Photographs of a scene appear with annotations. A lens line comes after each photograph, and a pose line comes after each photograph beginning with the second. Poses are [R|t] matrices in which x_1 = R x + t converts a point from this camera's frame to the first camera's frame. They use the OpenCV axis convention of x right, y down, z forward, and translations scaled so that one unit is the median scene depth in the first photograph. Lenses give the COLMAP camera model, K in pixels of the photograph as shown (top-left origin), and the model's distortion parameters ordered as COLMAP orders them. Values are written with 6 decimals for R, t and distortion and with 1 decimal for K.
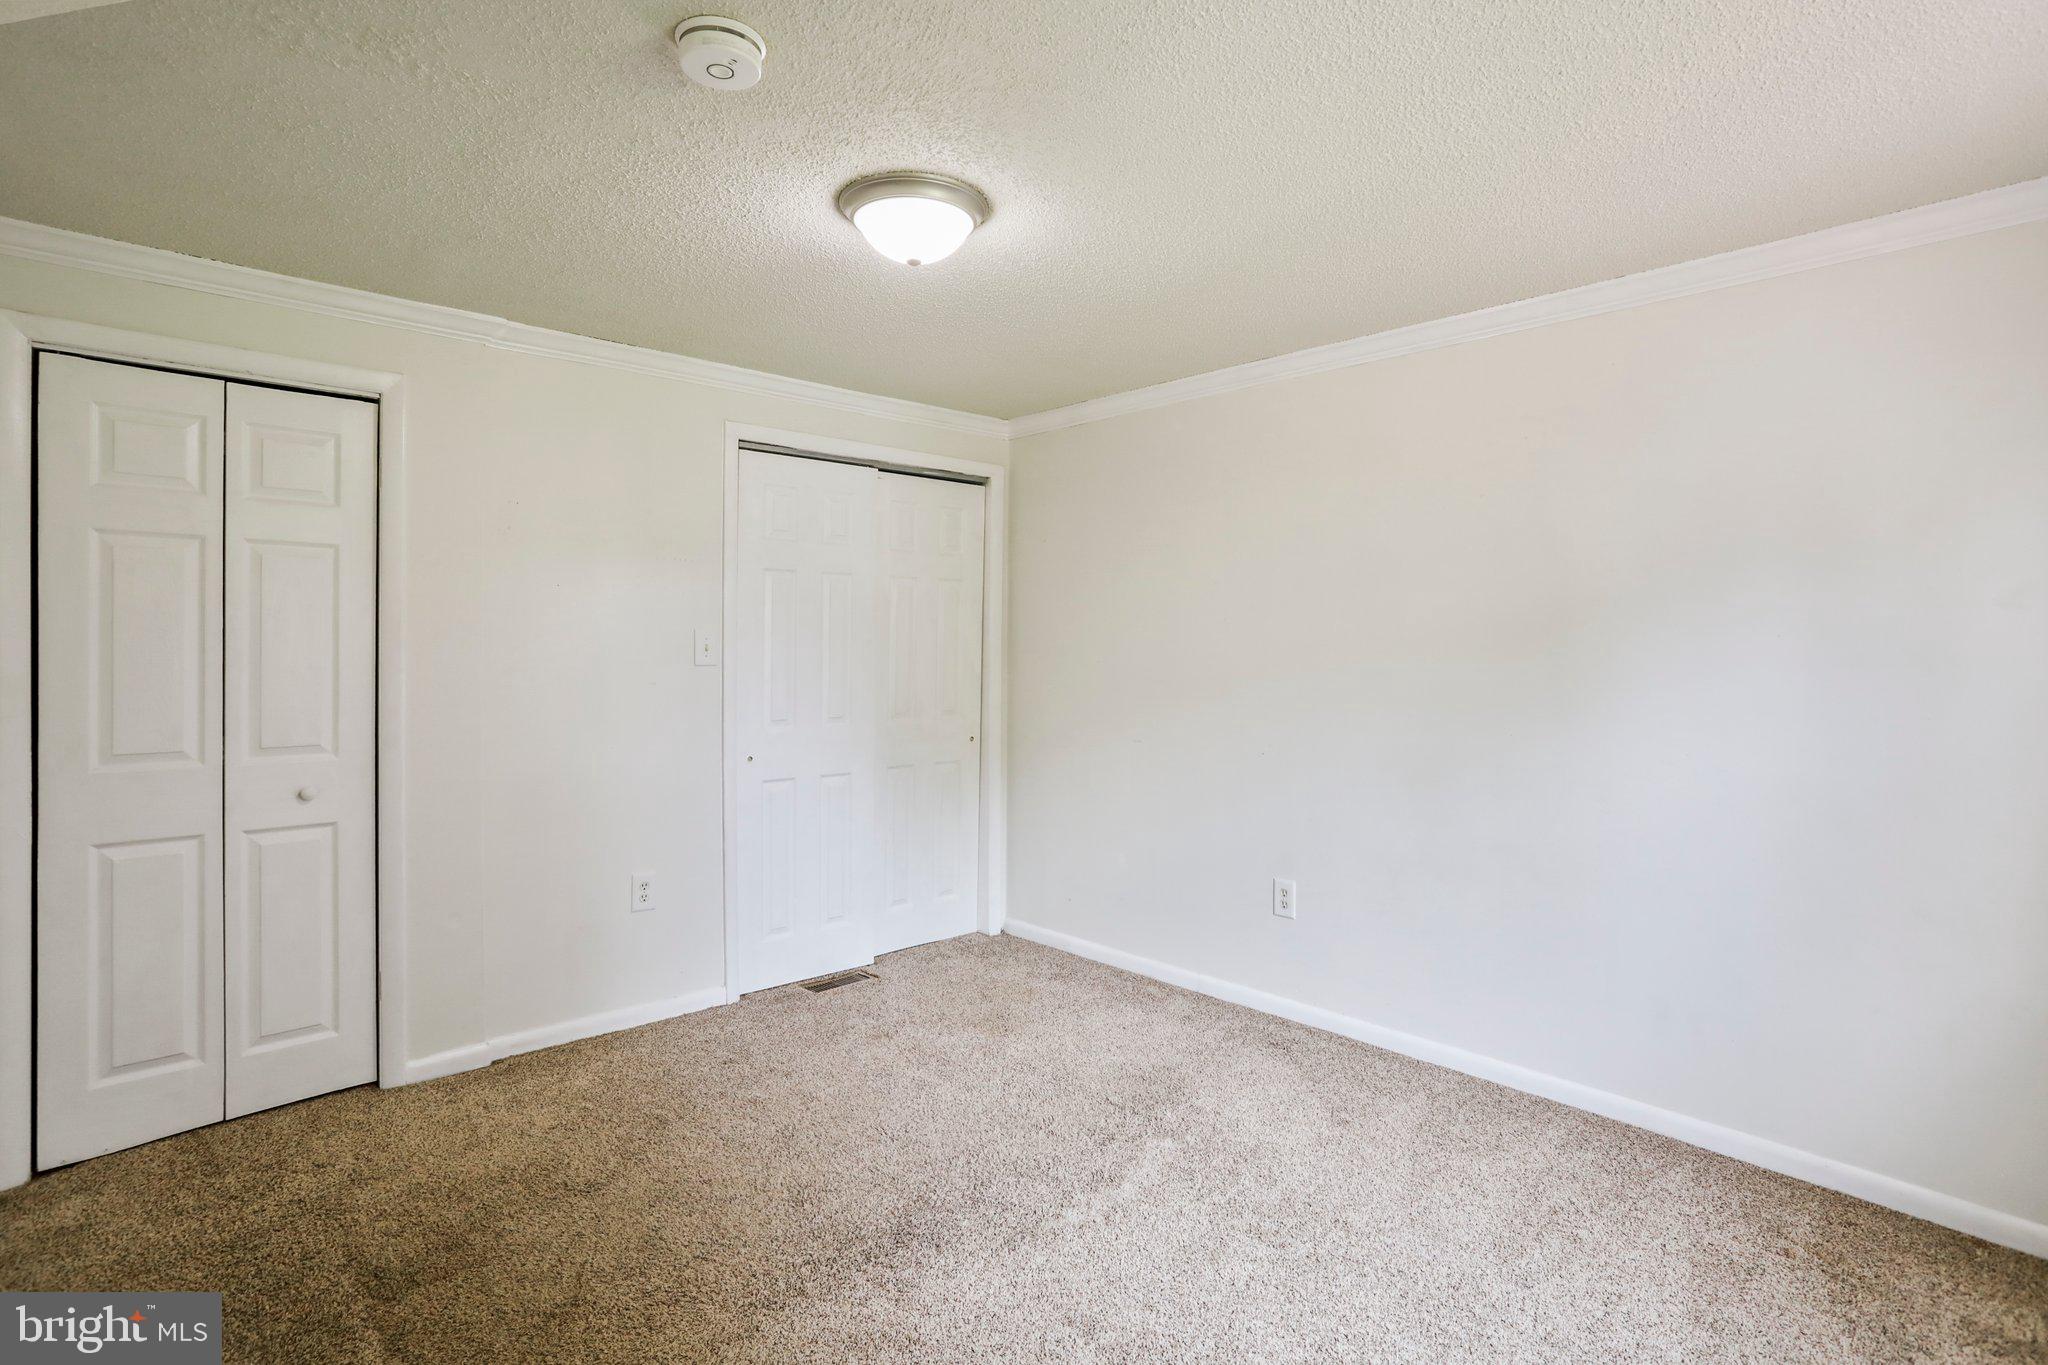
lens RADIAL K [[995.0, 0, 1023.7], [0, 995.0, 652.8], [0, 0, 1]] dist [-0.050648, 0.031126]
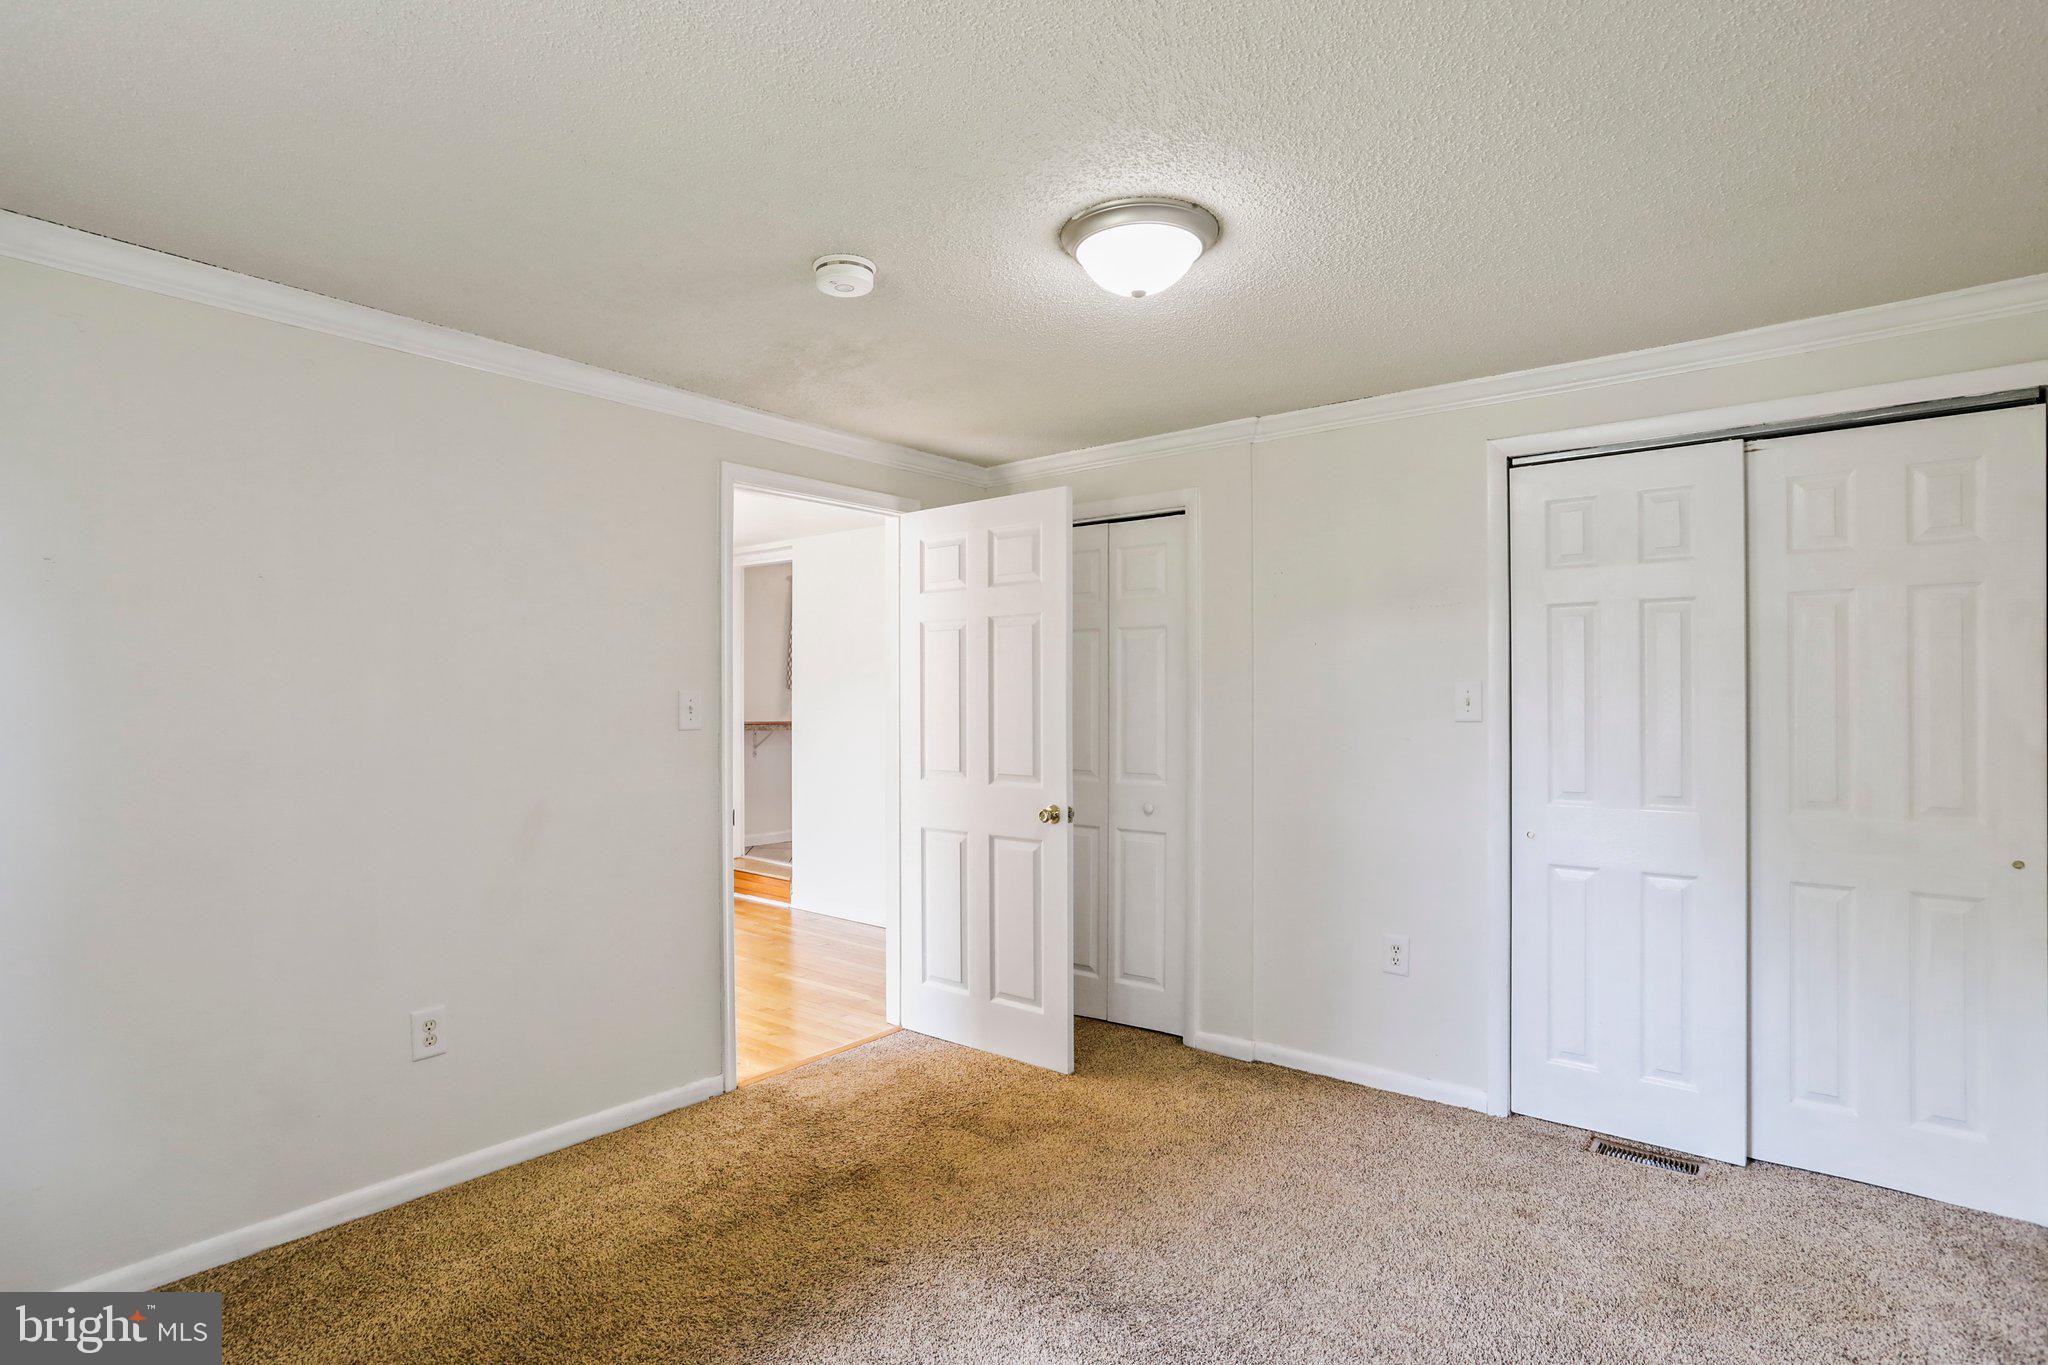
lens RADIAL K [[1019.7, 0, 1025.8], [0, 1019.7, 716.6], [0, 0, 1]] dist [0.001455, 0.000567]
pose [[0.177883, 0.010651, -0.983994, 0.592585], [-0.000591, 0.999942, 0.010717, -0.000699], [0.984051, -0.001325, 0.177880, 0.523526]]
